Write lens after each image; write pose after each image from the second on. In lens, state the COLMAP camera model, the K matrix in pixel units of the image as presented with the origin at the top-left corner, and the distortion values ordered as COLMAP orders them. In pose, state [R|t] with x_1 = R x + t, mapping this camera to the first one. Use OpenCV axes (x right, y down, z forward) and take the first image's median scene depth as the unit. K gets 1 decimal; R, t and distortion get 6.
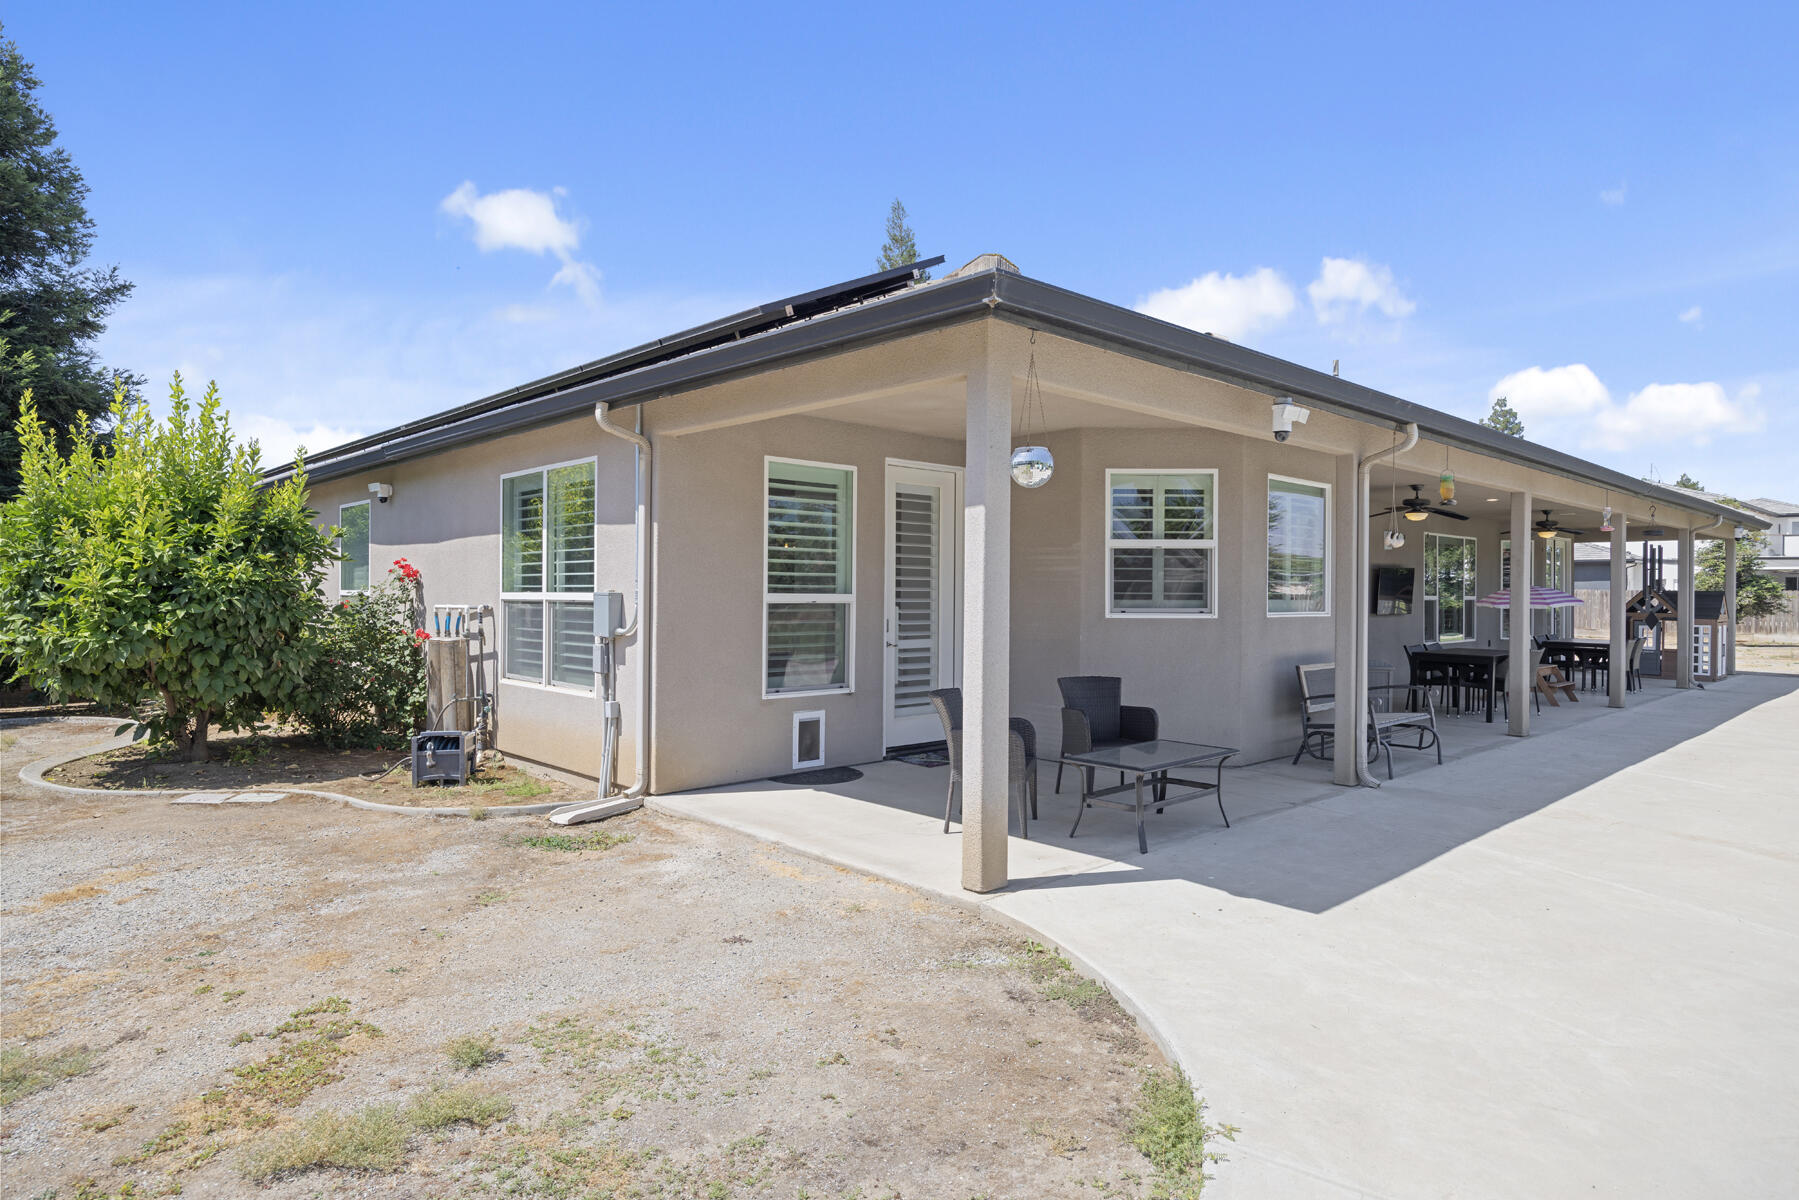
lens RADIAL K [[1034.0, 0, 905.9], [0, 1034.0, 592.3], [0, 0, 1]] dist [-0.008025, -0.001530]
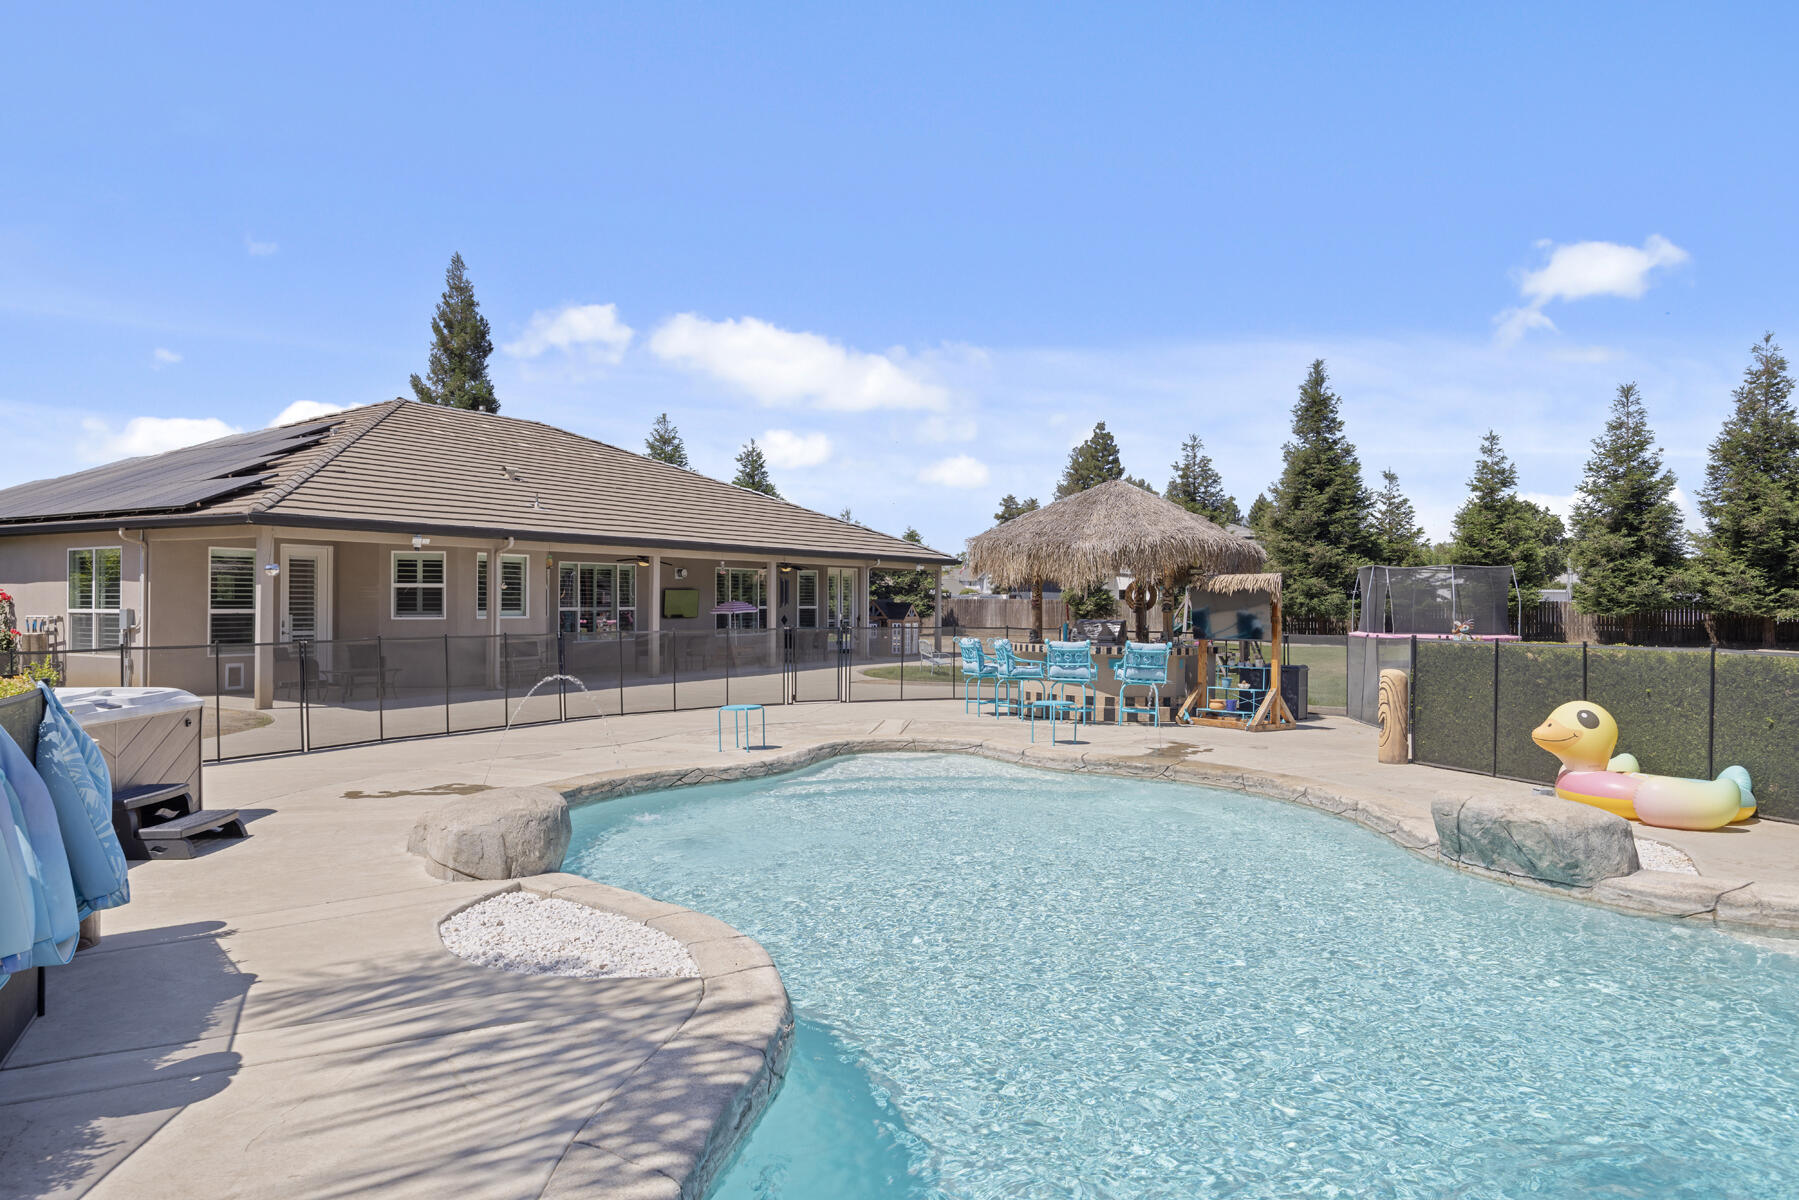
lens RADIAL K [[1151.9, 0, 902.6], [0, 1151.9, 593.9], [0, 0, 1]] dist [-0.002833, -0.000914]
pose [[0.961841, -0.001218, 0.273605, 0.557923], [0.002859, 0.999980, -0.005600, -0.012116], [-0.273593, 0.006169, 0.961826, -1.599384]]
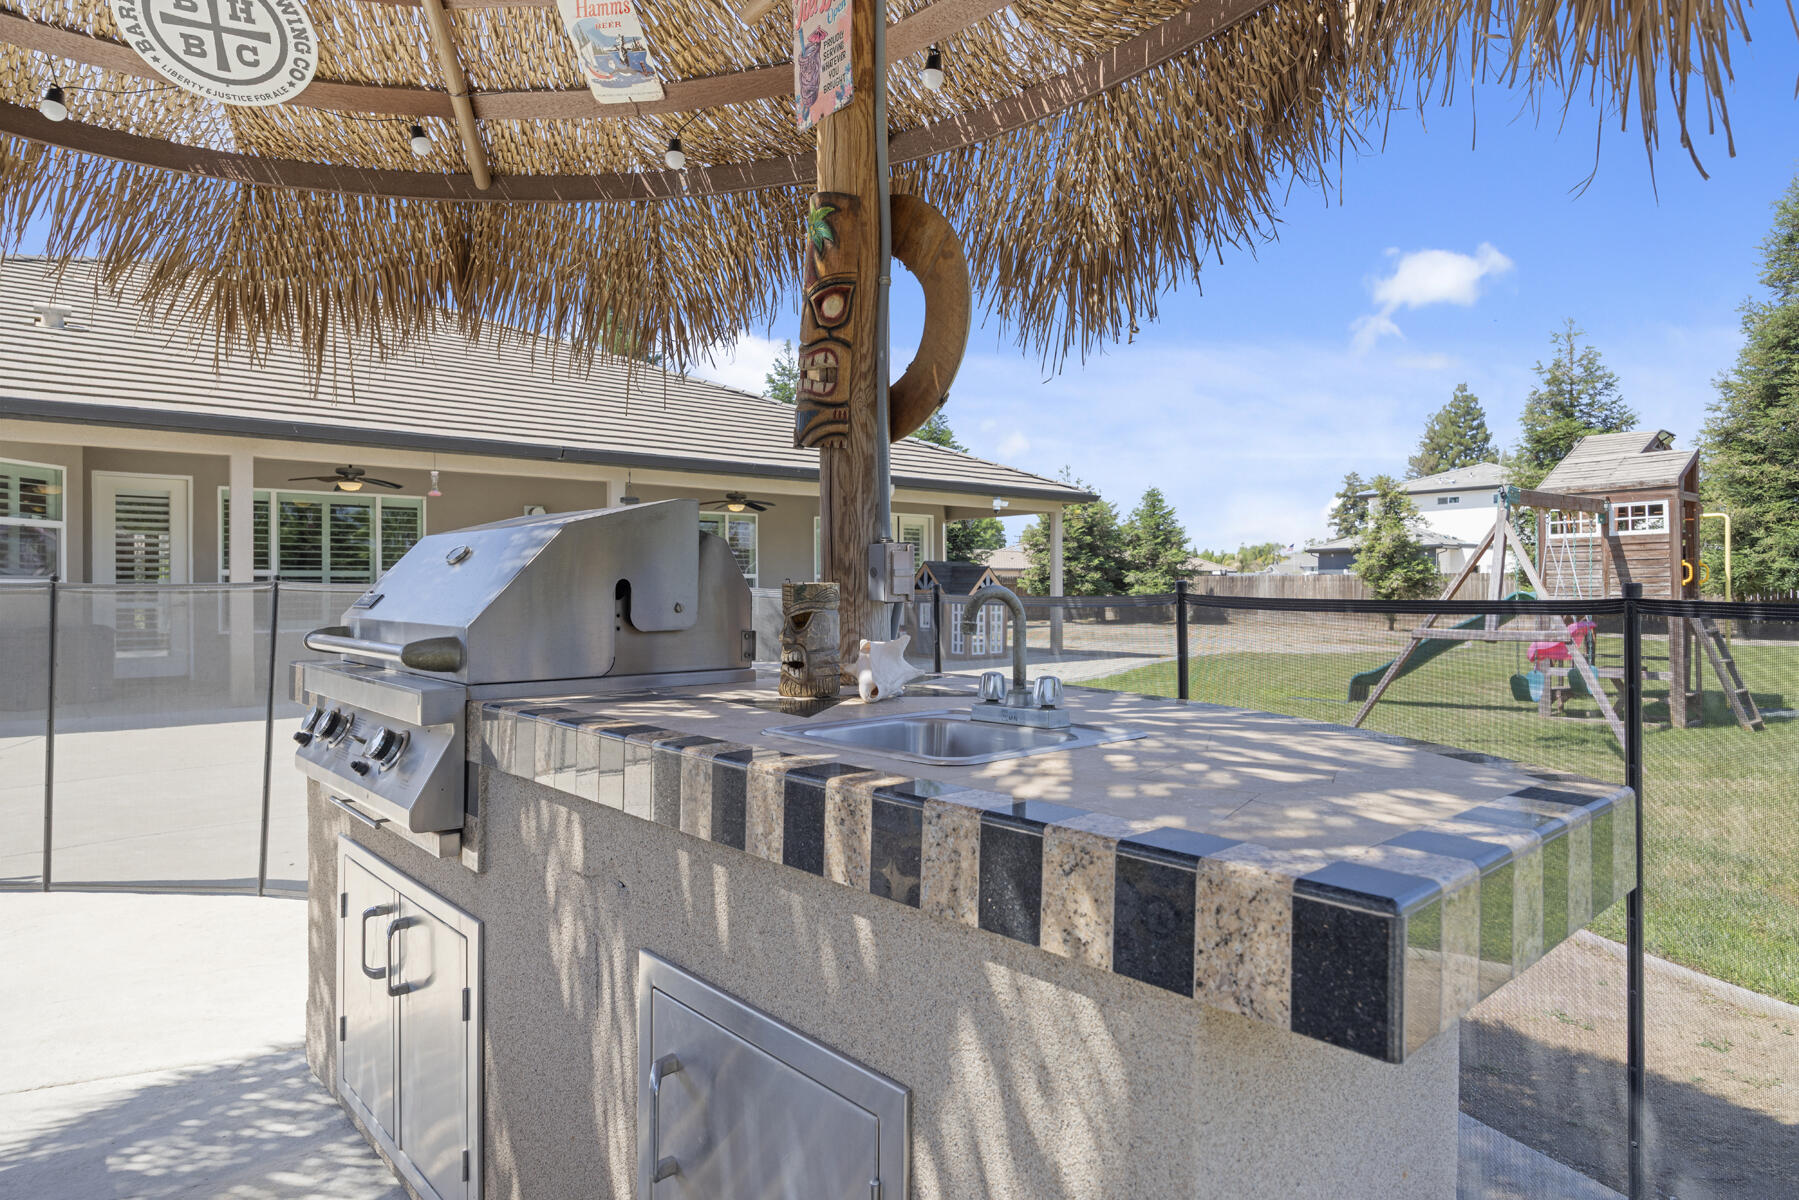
lens RADIAL K [[1039.9, 0, 902.7], [0, 1039.9, 593.5], [0, 0, 1]] dist [-0.001617, -0.001352]
pose [[0.998216, -0.008125, -0.059149, 1.589173], [0.008162, 0.999967, 0.000400, 0.046587], [0.059144, -0.000882, 0.998249, 0.079967]]
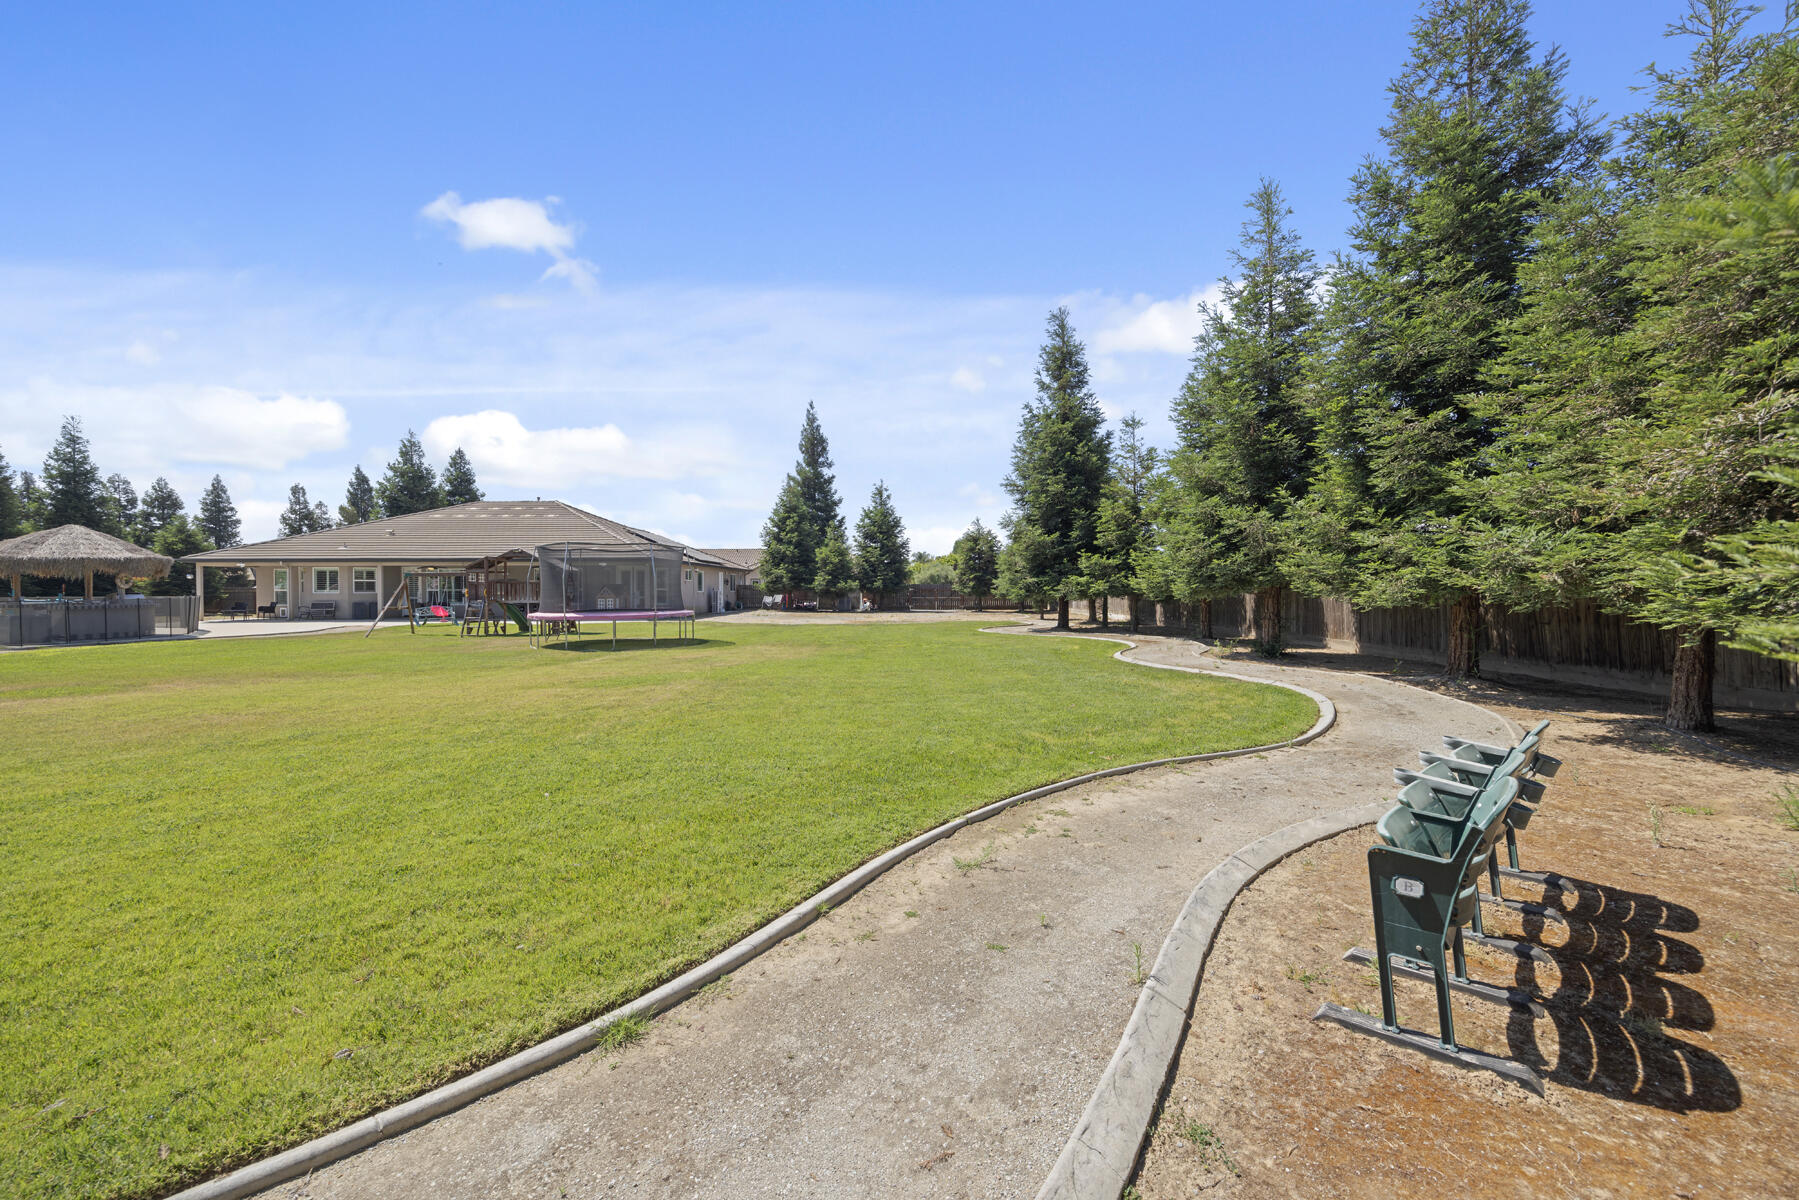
lens RADIAL K [[710.8, 0, 902.8], [0, 710.8, 597.9], [0, 0, 1]] dist [0.001872, -0.000297]
pose [[0.732511, -0.001935, -0.680752, 5.395882], [0.007856, 0.999953, 0.005611, 0.054335], [0.680710, -0.009458, 0.732492, 0.358791]]
